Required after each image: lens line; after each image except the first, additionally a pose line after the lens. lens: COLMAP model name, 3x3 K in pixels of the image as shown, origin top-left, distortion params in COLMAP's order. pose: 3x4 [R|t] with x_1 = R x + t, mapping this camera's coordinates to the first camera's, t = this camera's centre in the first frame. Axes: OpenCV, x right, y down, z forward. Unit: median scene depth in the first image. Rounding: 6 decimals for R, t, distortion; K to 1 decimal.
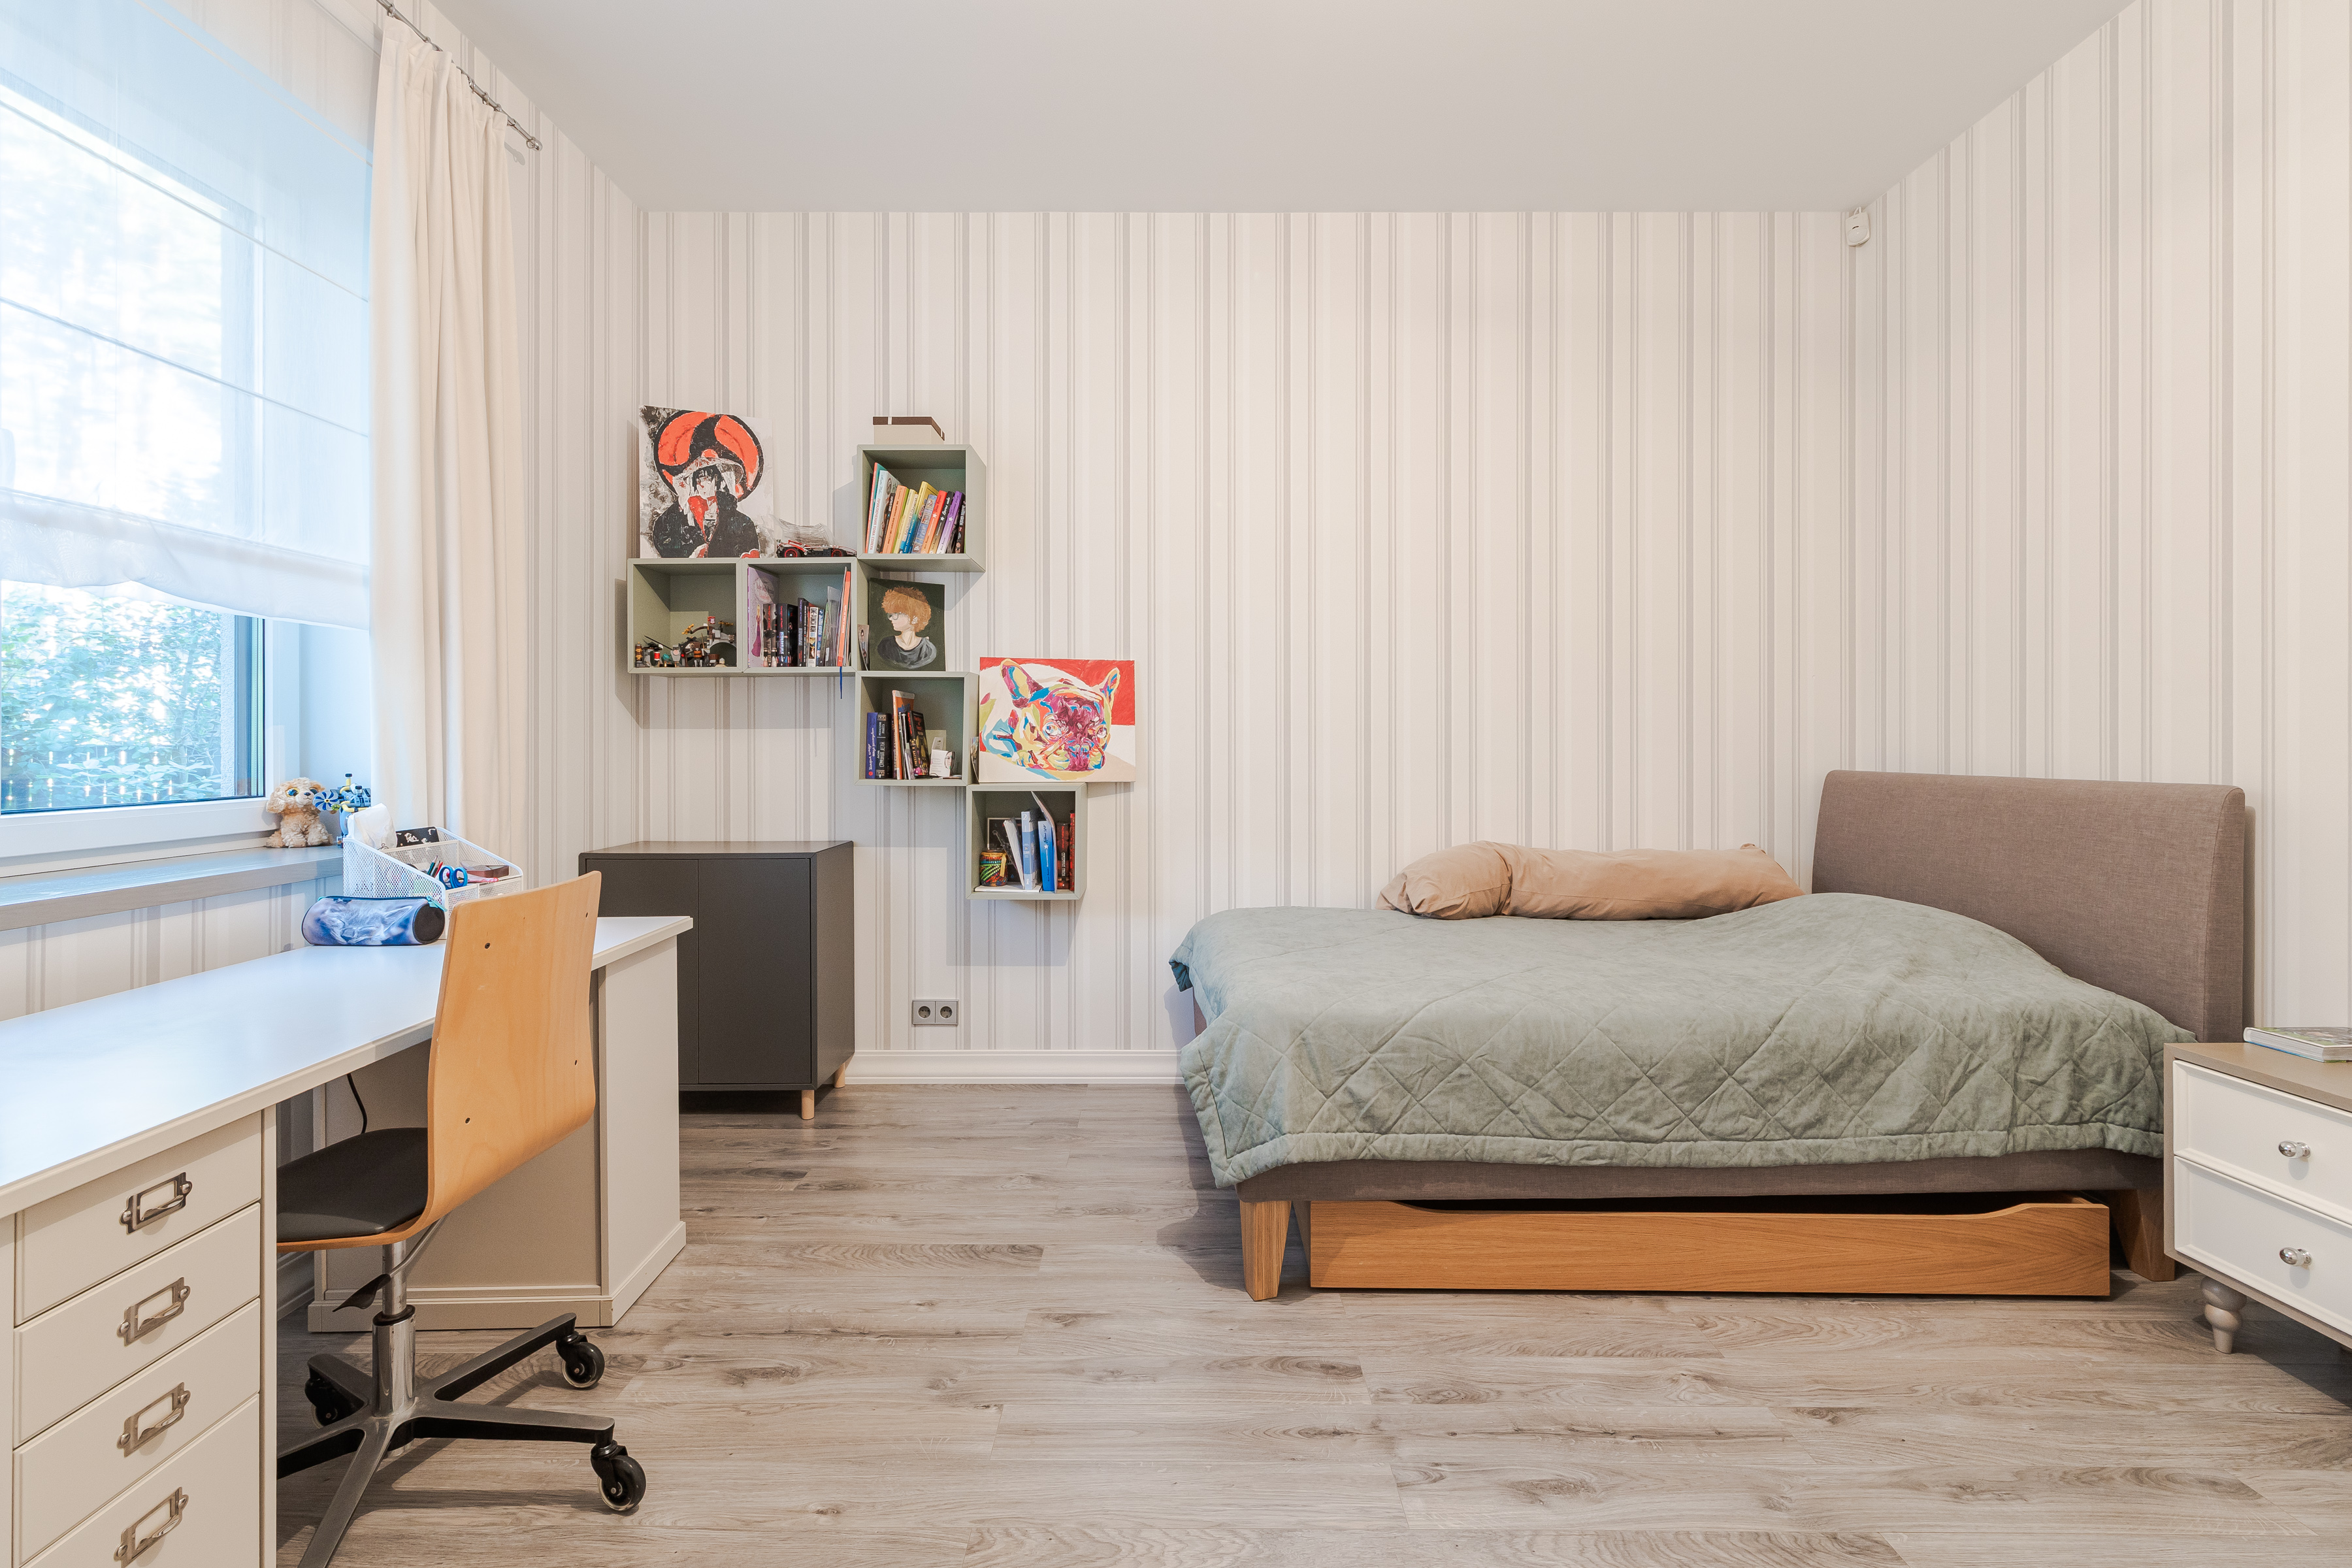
lens RADIAL K [[997.3, 0, 1144.8], [0, 997.3, 742.0], [0, 0, 1]] dist [0.000625, 0.000329]
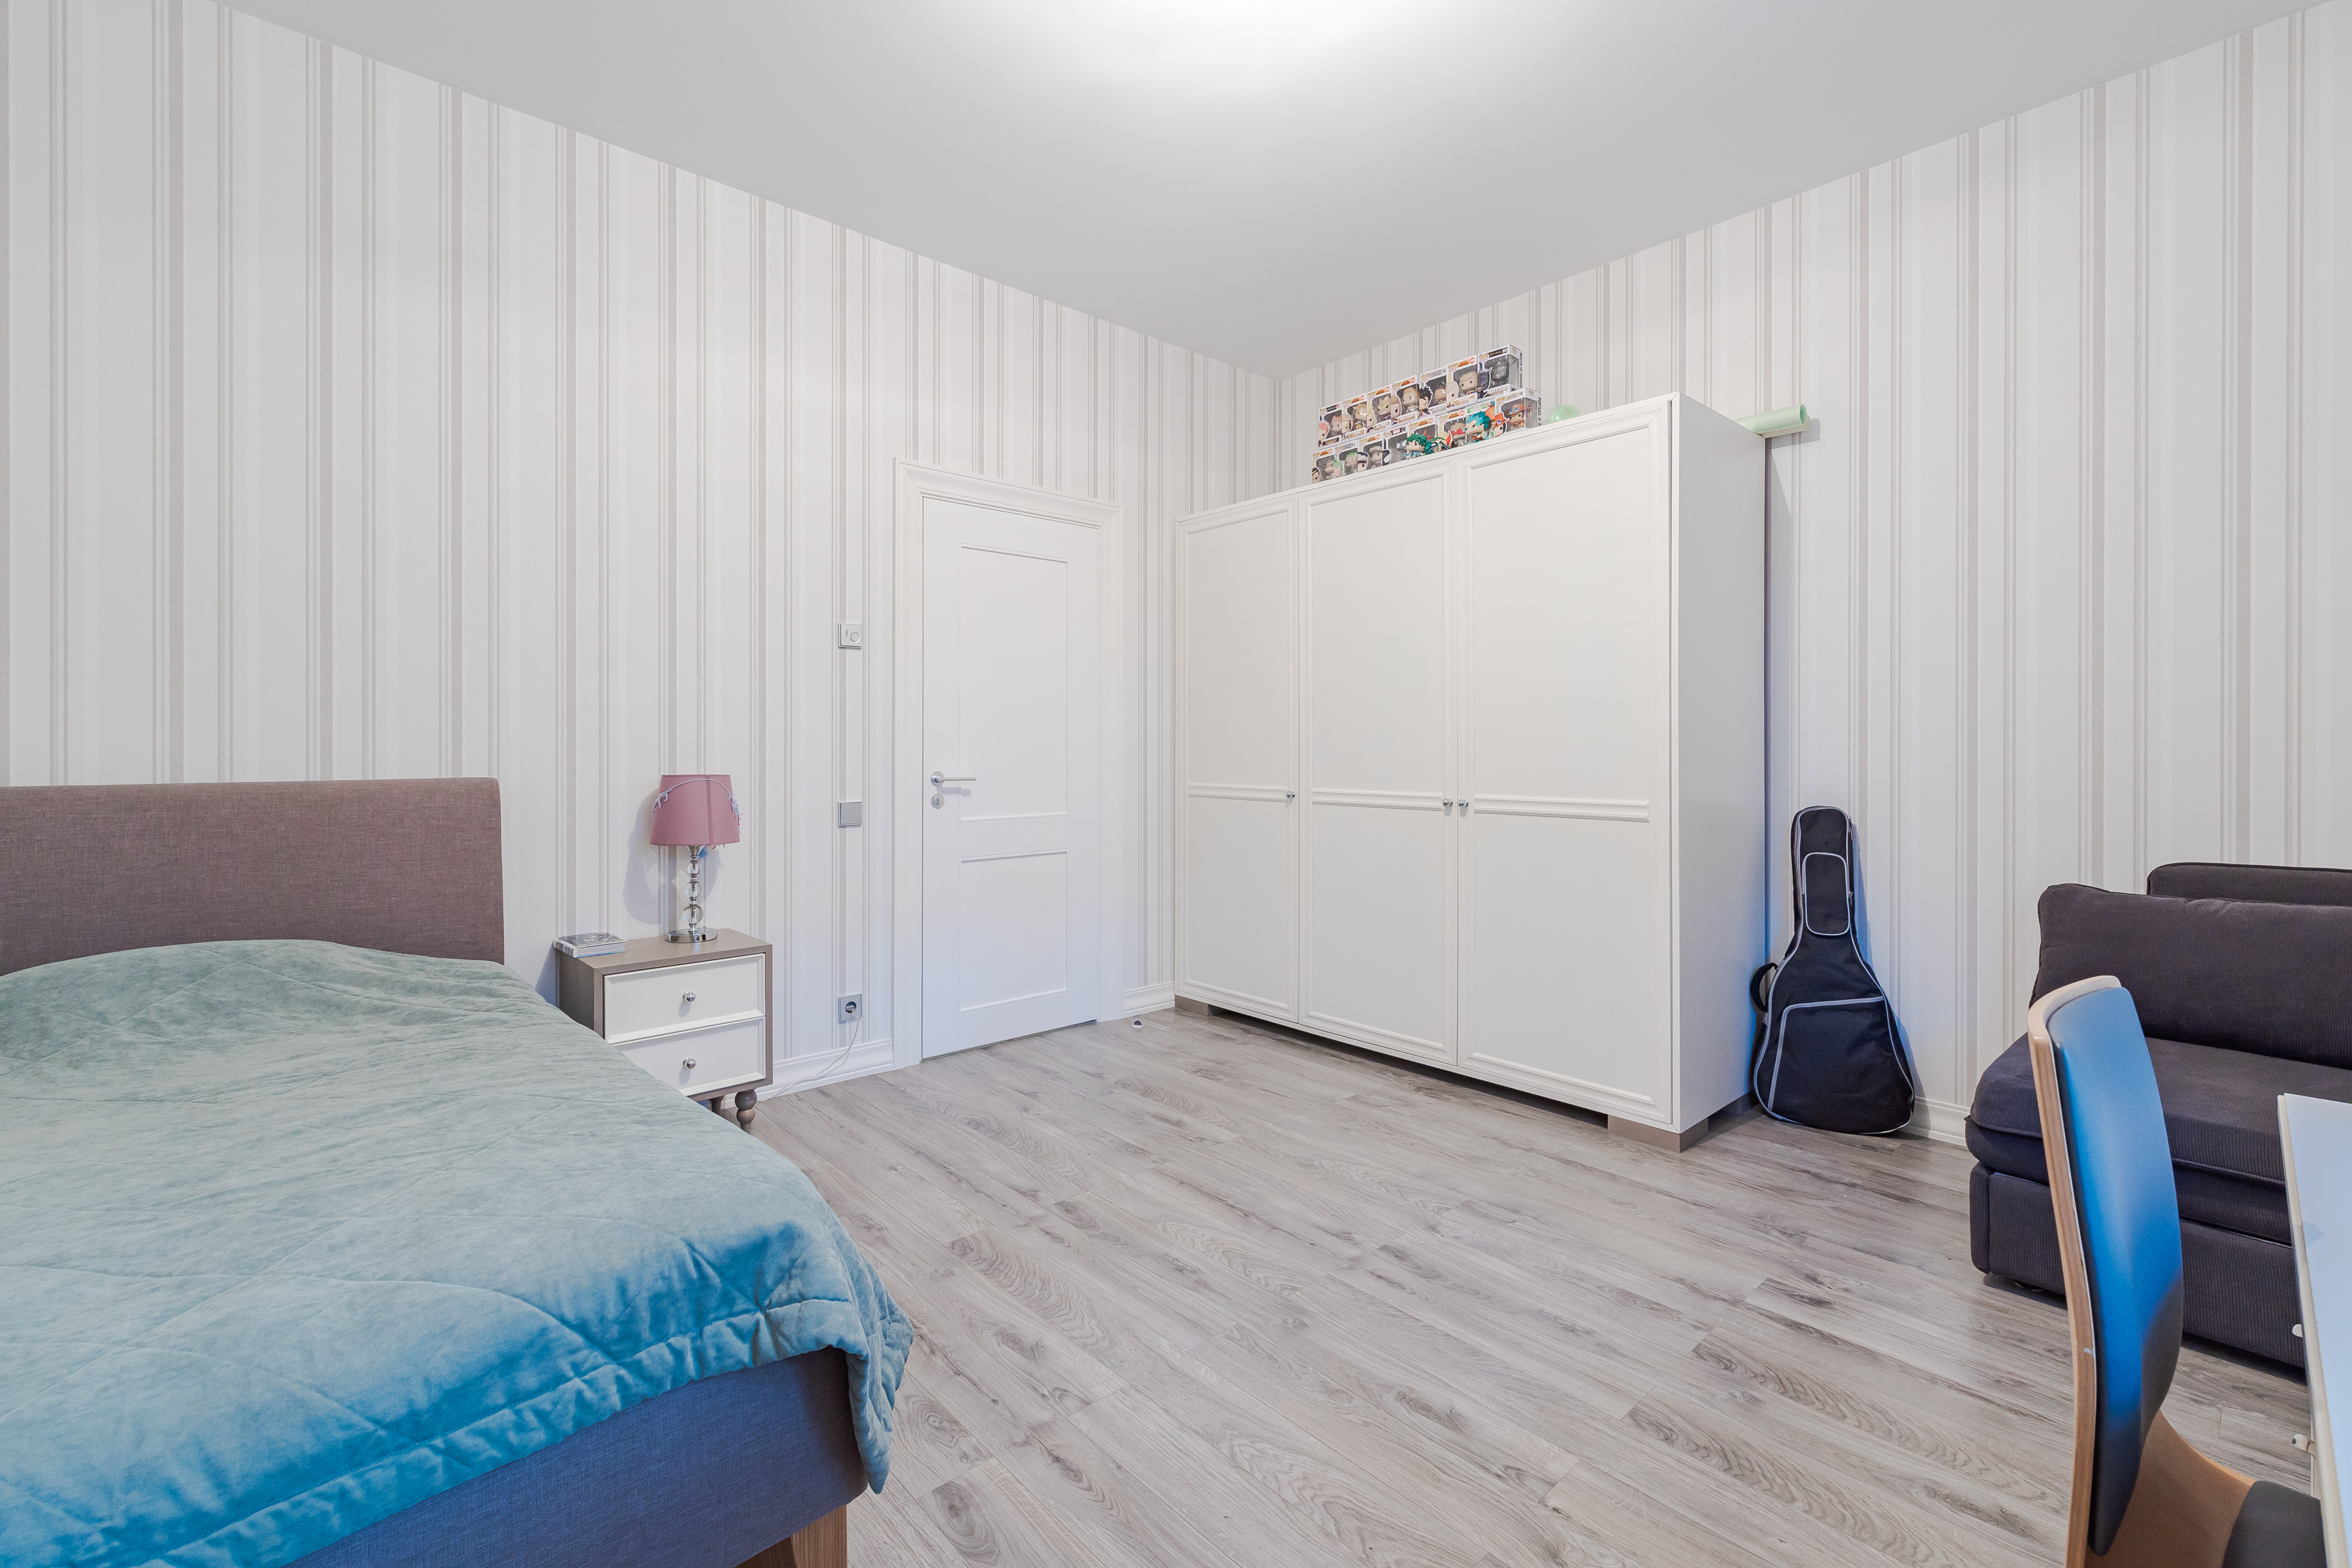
lens RADIAL K [[997.3, 0, 1183.7], [0, 997.3, 765.9], [0, 0, 1]] dist [0.000625, 0.000329]
pose [[-0.670159, -0.025110, 0.741793, -0.587626], [-0.007915, 0.999613, 0.026686, -0.015743], [-0.742176, 0.012012, -0.670098, 1.520559]]
